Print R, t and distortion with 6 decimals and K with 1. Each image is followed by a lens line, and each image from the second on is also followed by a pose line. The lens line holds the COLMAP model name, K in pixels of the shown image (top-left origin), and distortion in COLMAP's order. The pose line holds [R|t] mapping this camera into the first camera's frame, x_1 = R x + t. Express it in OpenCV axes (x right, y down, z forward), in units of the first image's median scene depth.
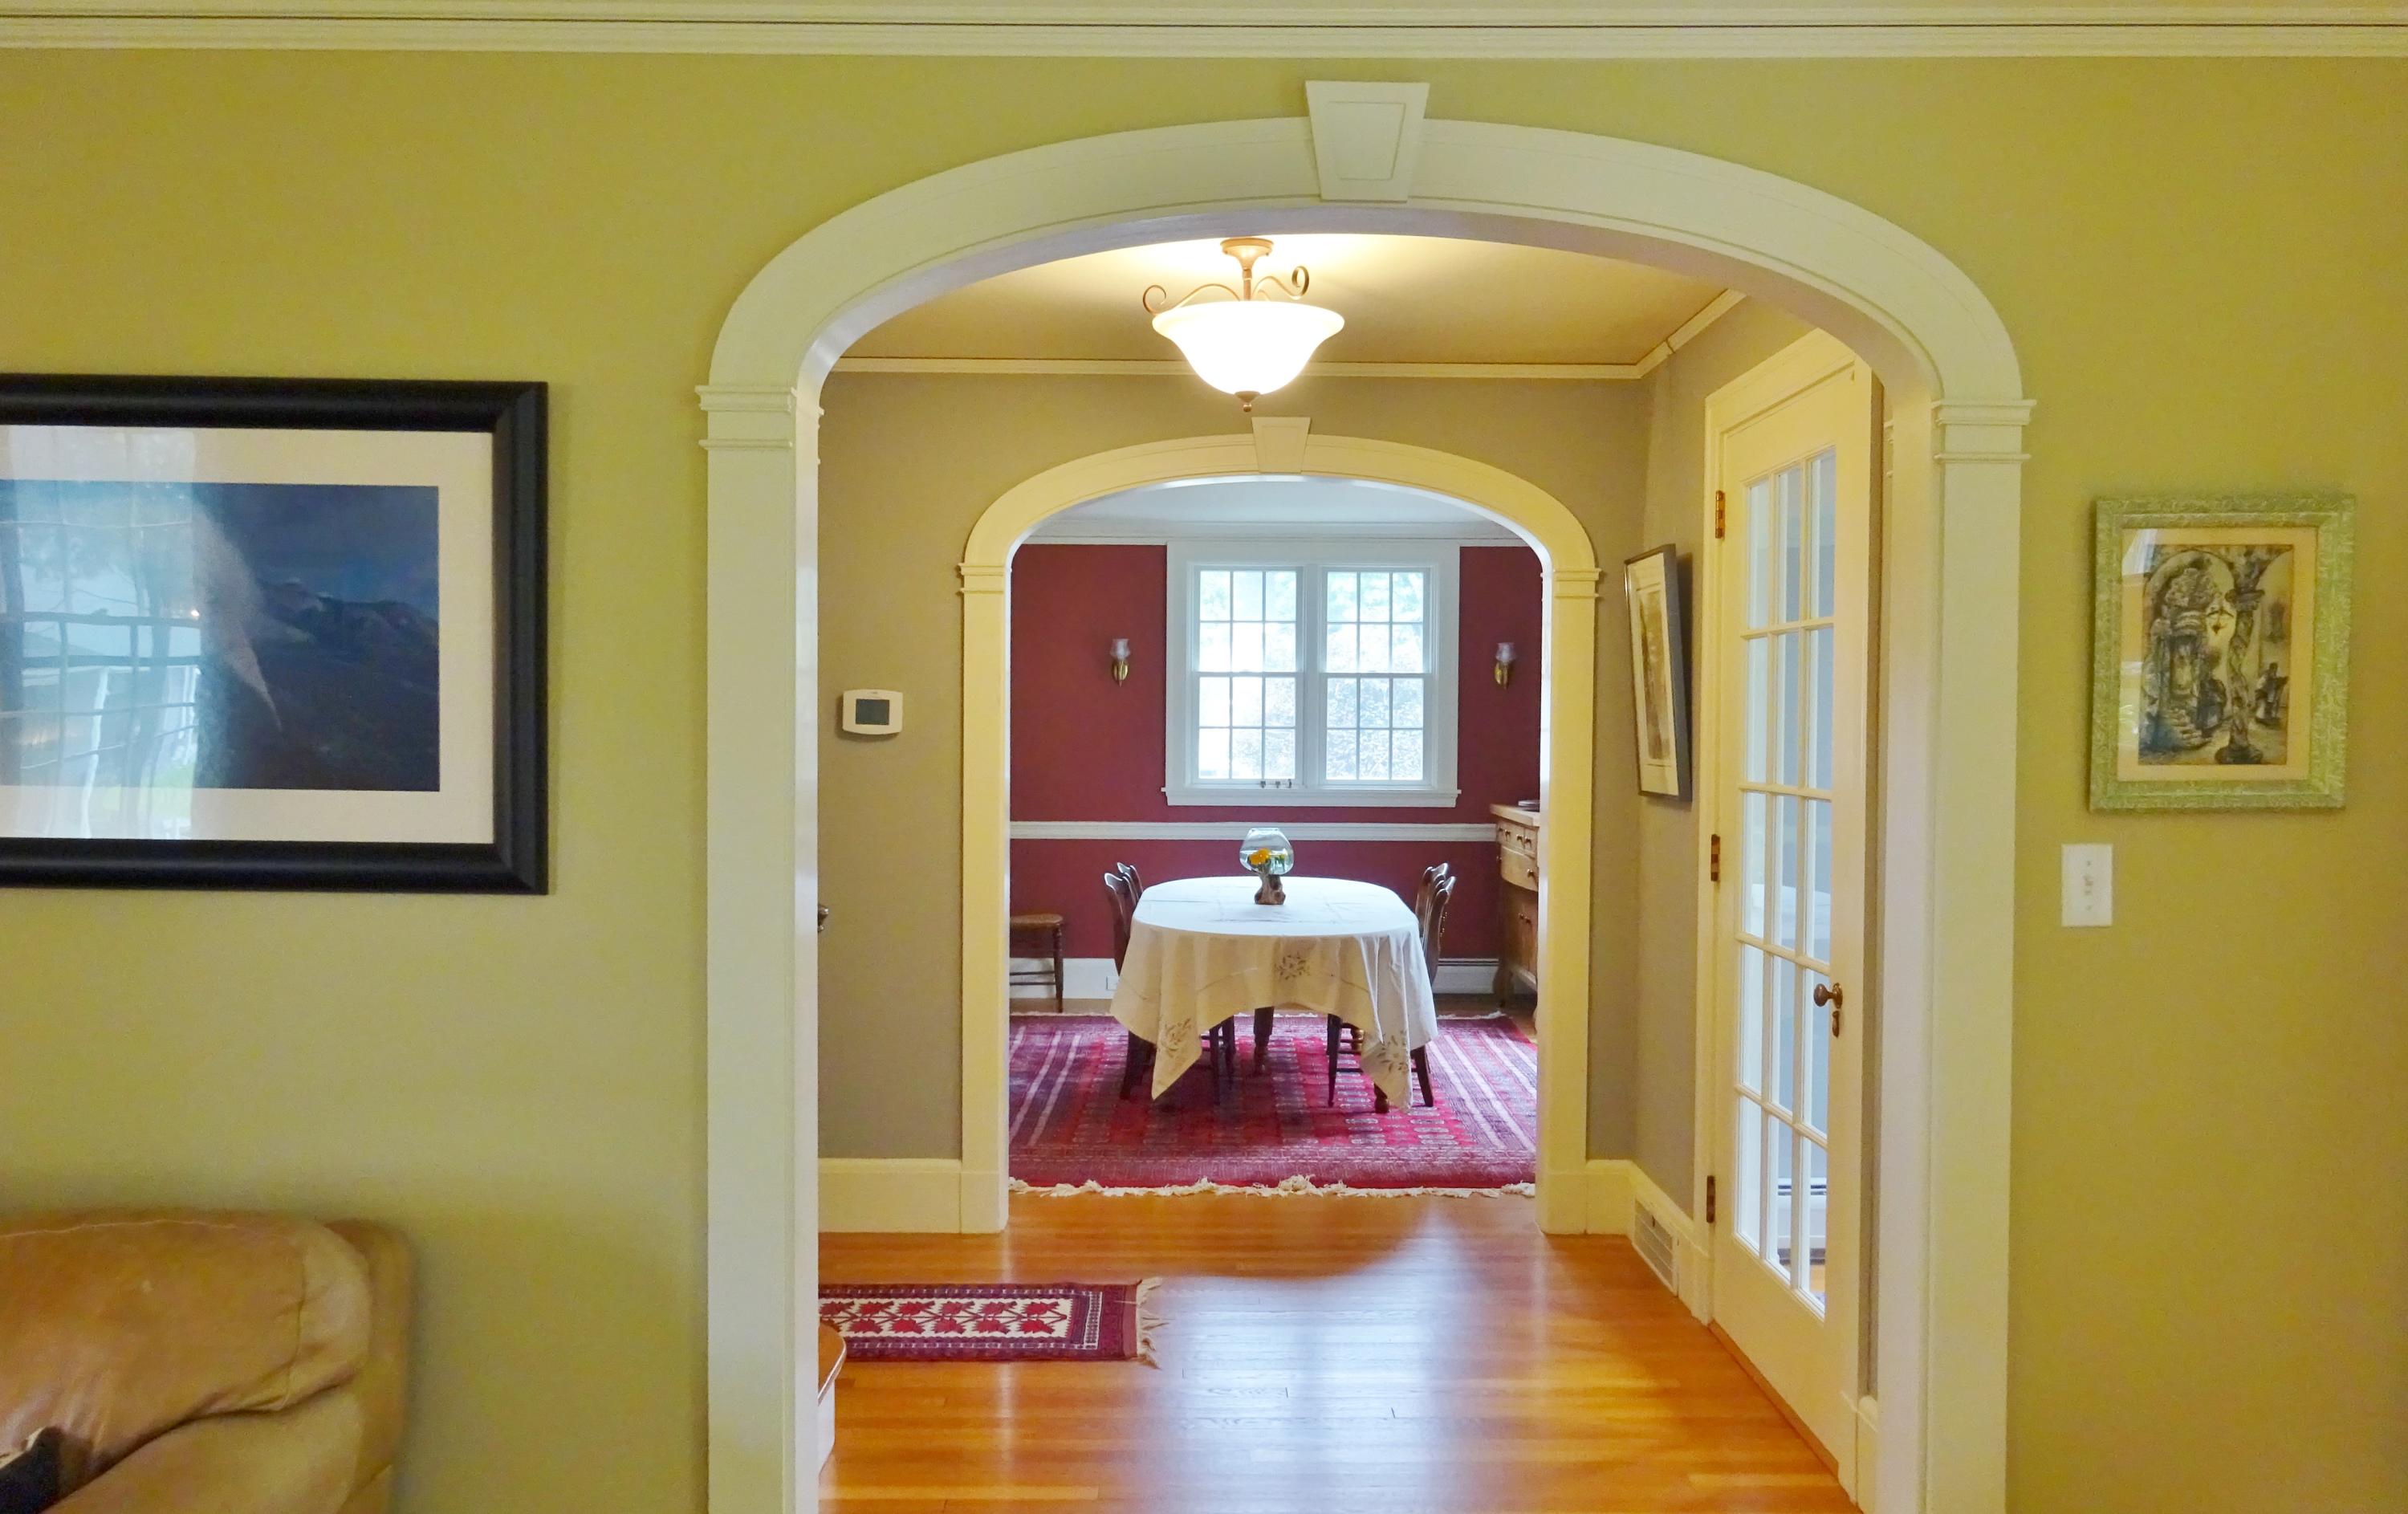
lens RADIAL K [[1839.6, 0, 1204.0], [0, 1839.6, 757.0], [0, 0, 1]] dist [-0.009031, -0.001438]
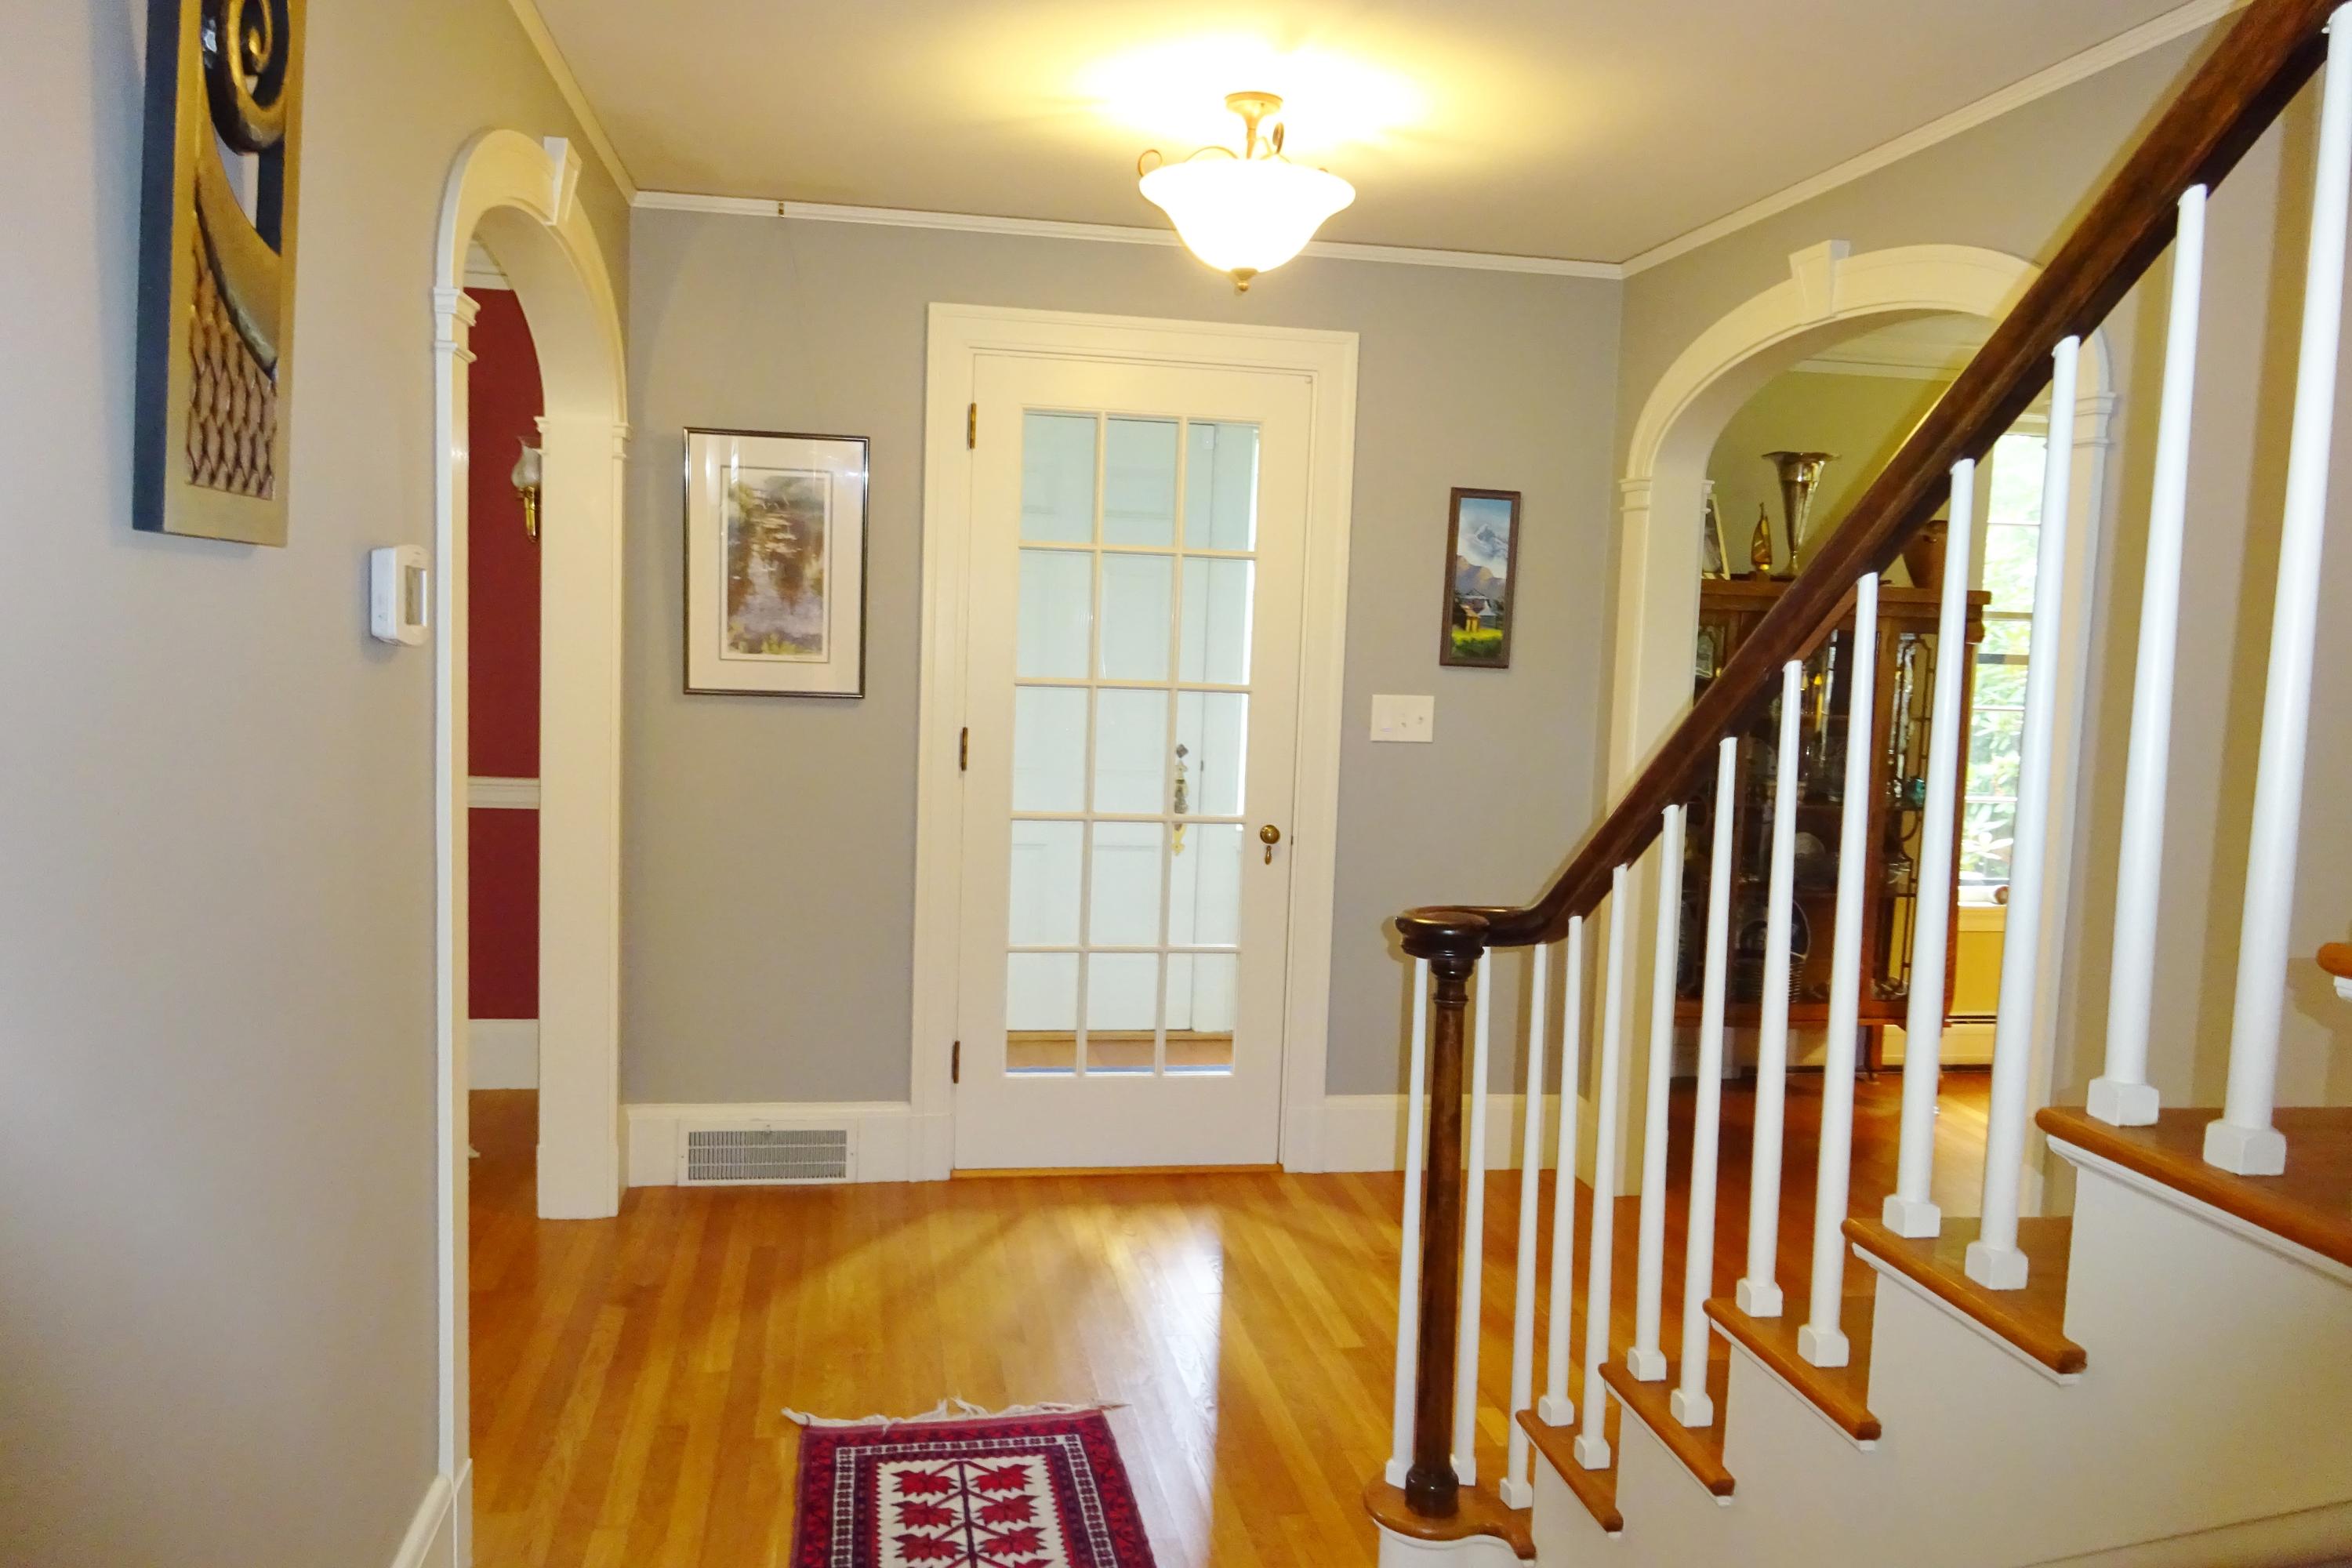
lens RADIAL K [[1737.4, 0, 1172.8], [0, 1737.4, 790.0], [0, 0, 1]] dist [-0.001014, -0.001434]
pose [[-0.164139, -0.106451, 0.980677, -0.498632], [-0.019740, 0.994316, 0.104627, -0.020153], [-0.986240, -0.002185, -0.165307, 0.706539]]
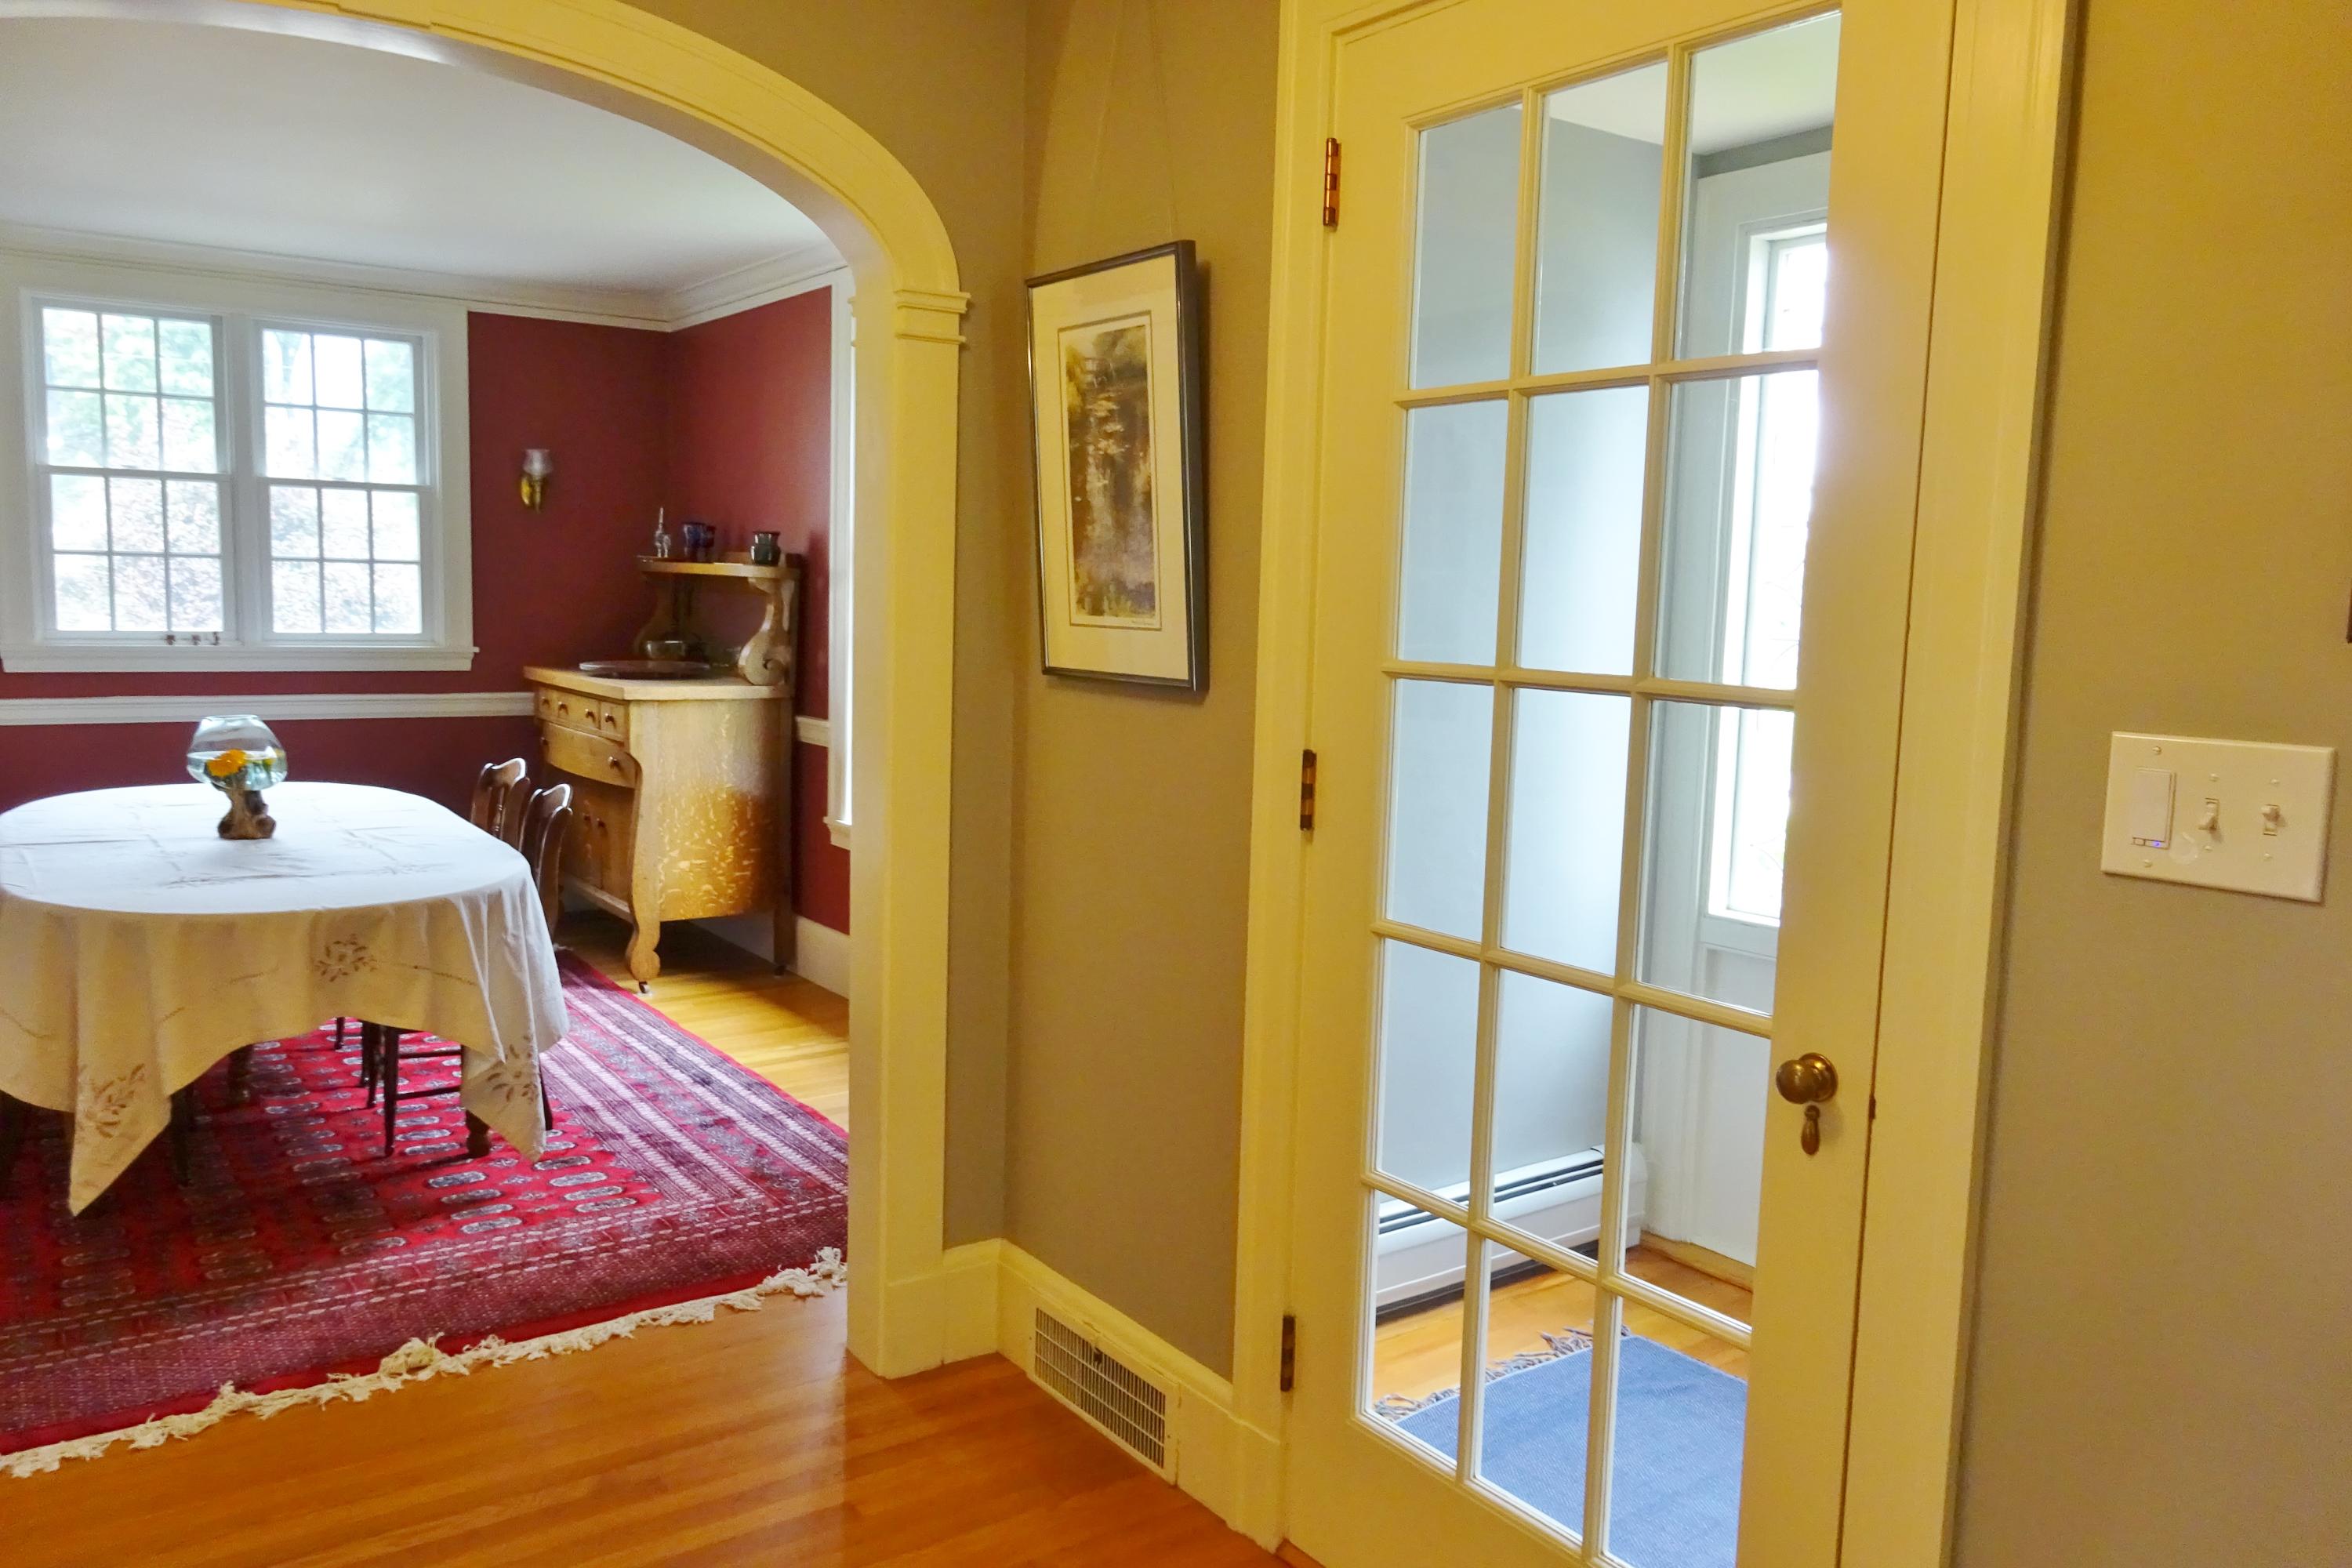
lens RADIAL K [[1737.4, 0, 1172.8], [0, 1737.4, 790.0], [0, 0, 1]] dist [-0.001014, -0.001434]
pose [[0.819784, -0.048929, 0.570579, -0.048042], [-0.012599, 0.994561, 0.103389, -0.000994], [-0.572535, -0.091945, 0.814709, 0.388551]]
